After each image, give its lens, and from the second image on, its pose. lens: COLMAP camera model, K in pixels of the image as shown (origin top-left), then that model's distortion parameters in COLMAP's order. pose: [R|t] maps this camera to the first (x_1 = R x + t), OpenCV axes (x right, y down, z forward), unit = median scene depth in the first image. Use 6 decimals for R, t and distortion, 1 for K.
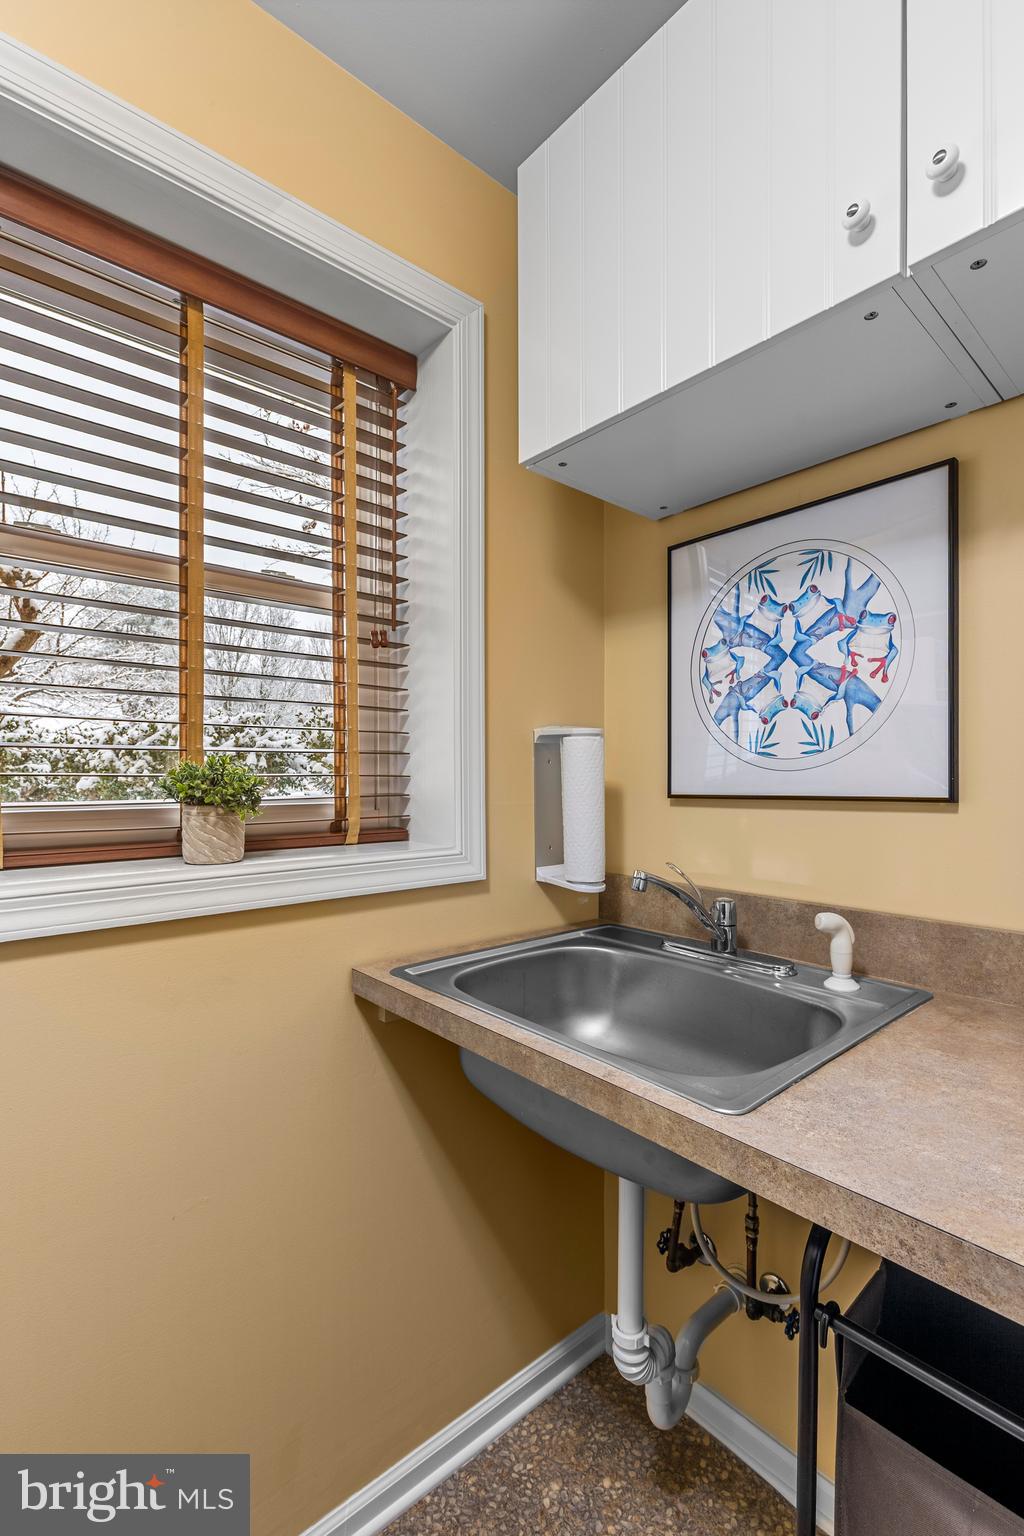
lens RADIAL K [[697.2, 0, 512.0], [0, 697.2, 768.0], [0, 0, 1]] dist [0.002509, 0.000315]
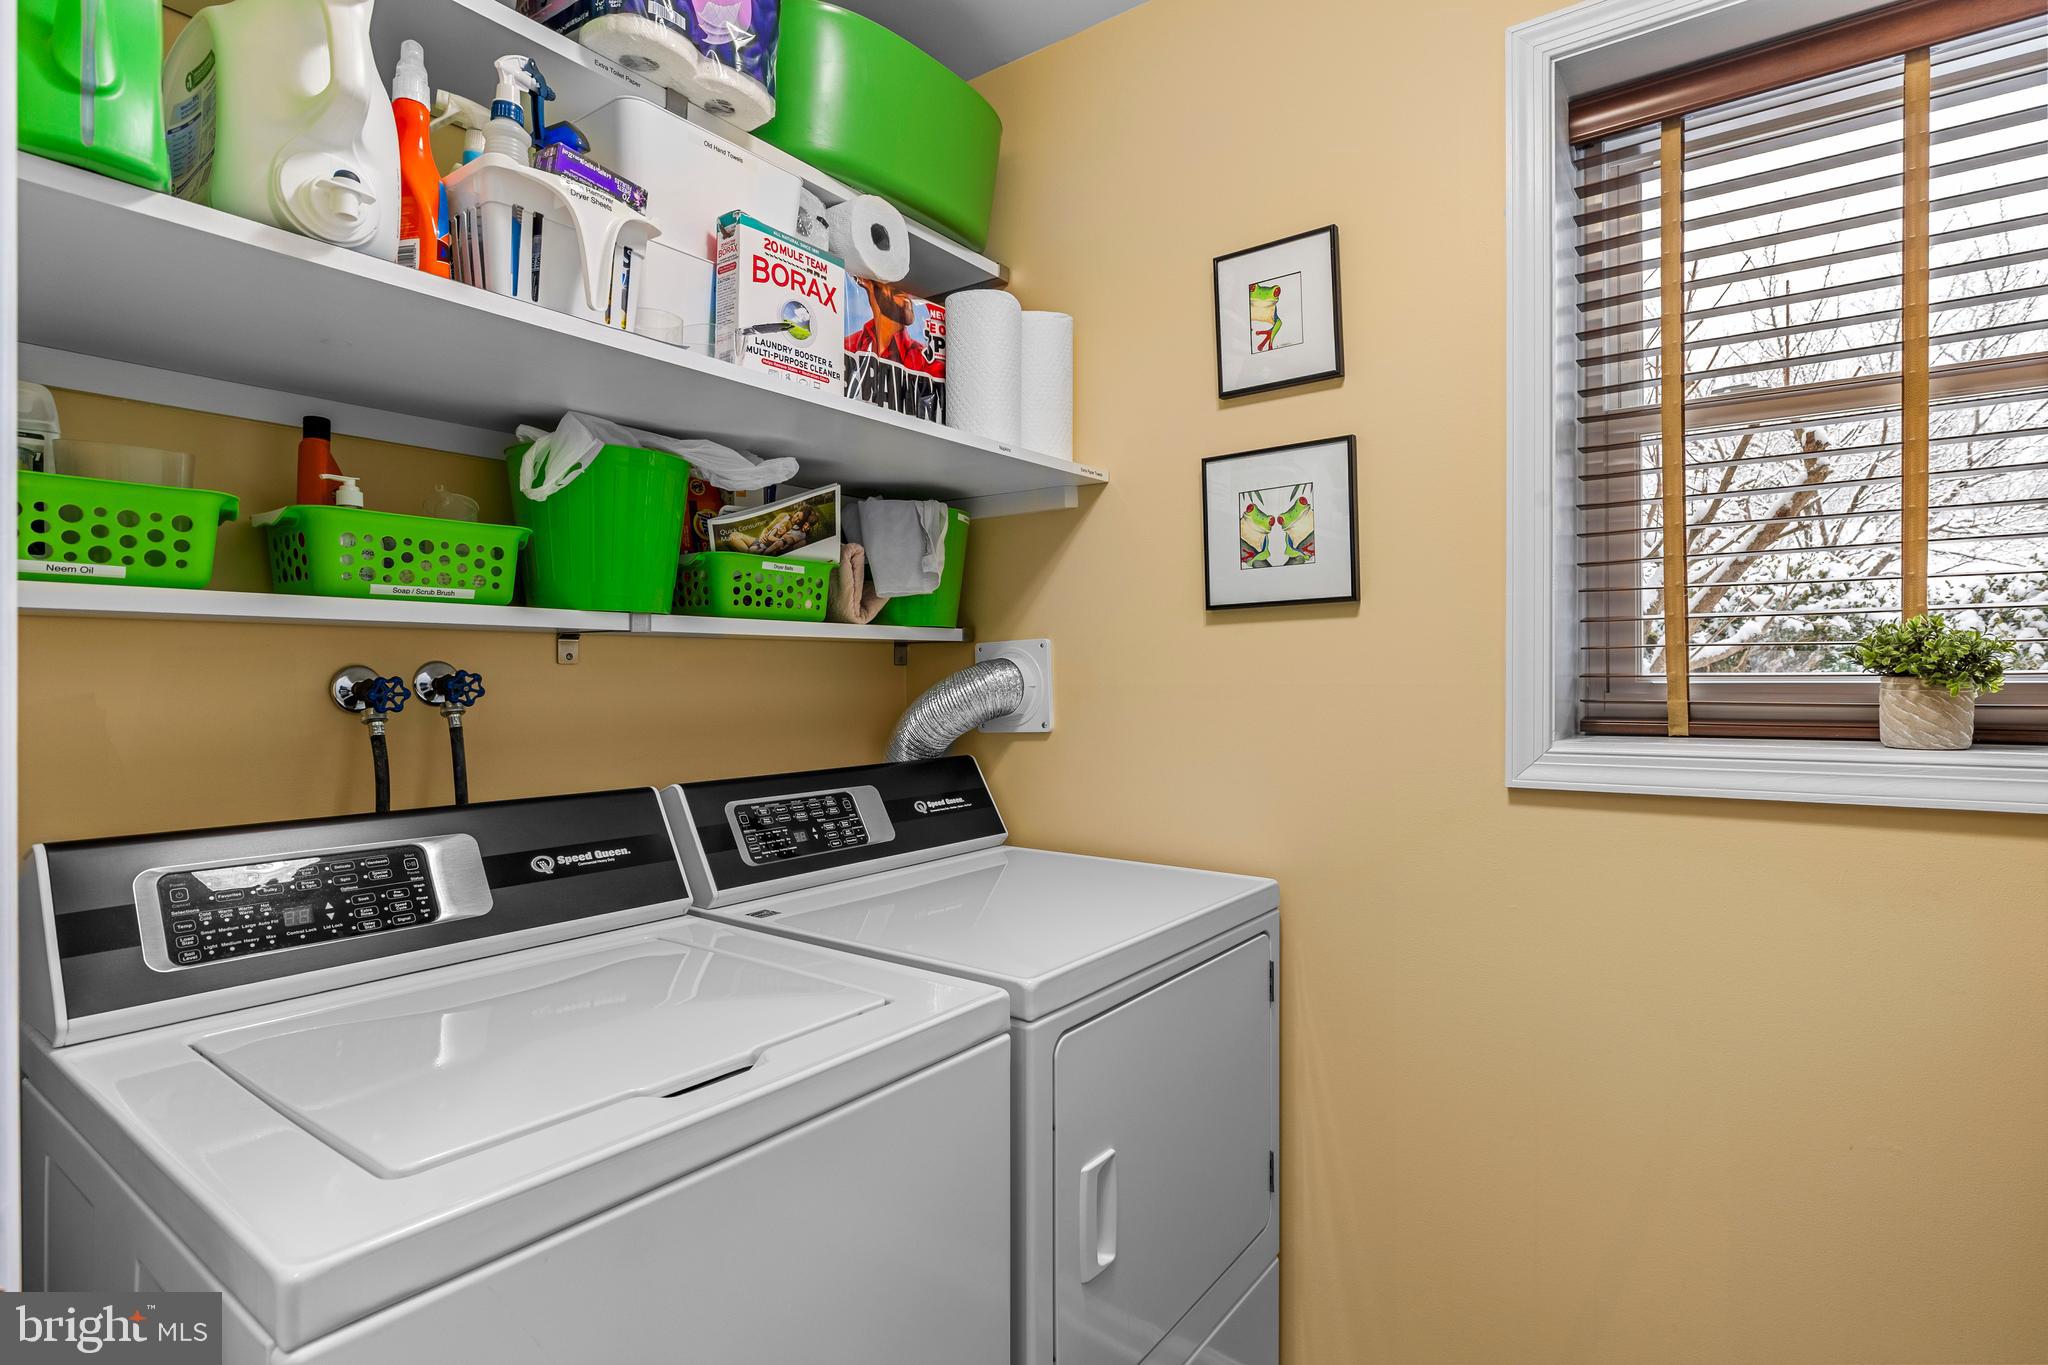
lens RADIAL K [[1012.8, 0, 1024.0], [0, 1012.8, 682.5], [0, 0, 1]] dist [0.001404, 0.000273]
pose [[0.214117, 0.013785, -0.976711, 0.499868], [0.014136, 0.999752, 0.017209, 0.024553], [0.976706, -0.017492, 0.213869, -0.271245]]
